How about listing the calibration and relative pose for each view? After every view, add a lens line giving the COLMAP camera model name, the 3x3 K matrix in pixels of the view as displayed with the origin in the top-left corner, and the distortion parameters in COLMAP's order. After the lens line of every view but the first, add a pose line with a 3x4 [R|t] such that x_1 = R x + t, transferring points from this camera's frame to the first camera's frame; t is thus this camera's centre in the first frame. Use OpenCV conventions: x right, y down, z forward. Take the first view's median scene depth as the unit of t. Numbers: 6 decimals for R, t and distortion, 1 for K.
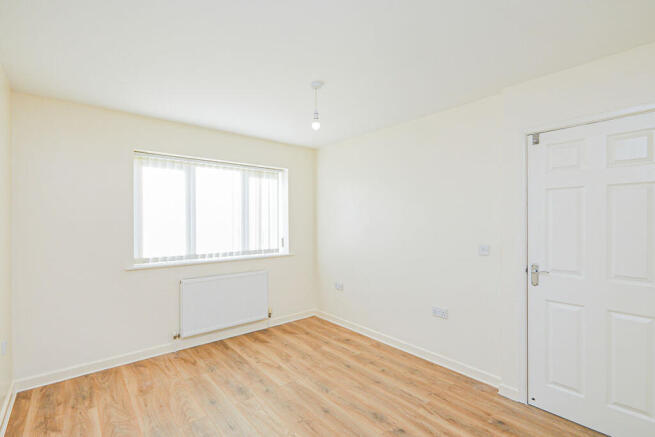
lens RADIAL K [[291.1, 0, 327.5], [0, 291.1, 218.5], [0, 0, 1]] dist [-0.000532, -0.000040]
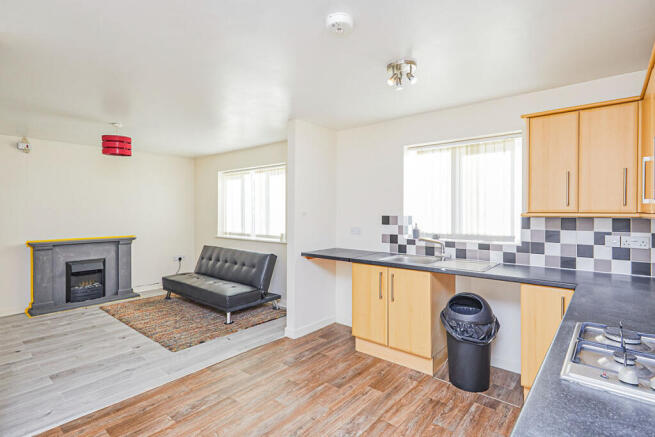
lens RADIAL K [[337.5, 0, 327.5], [0, 337.5, 218.5], [0, 0, 1]] dist [0.000220, 0.000056]
pose [[0.153848, 0.024601, -0.987788, 1.348045], [0.007848, 0.999628, 0.026118, 0.003273], [0.988063, -0.011771, 0.153598, 1.150251]]
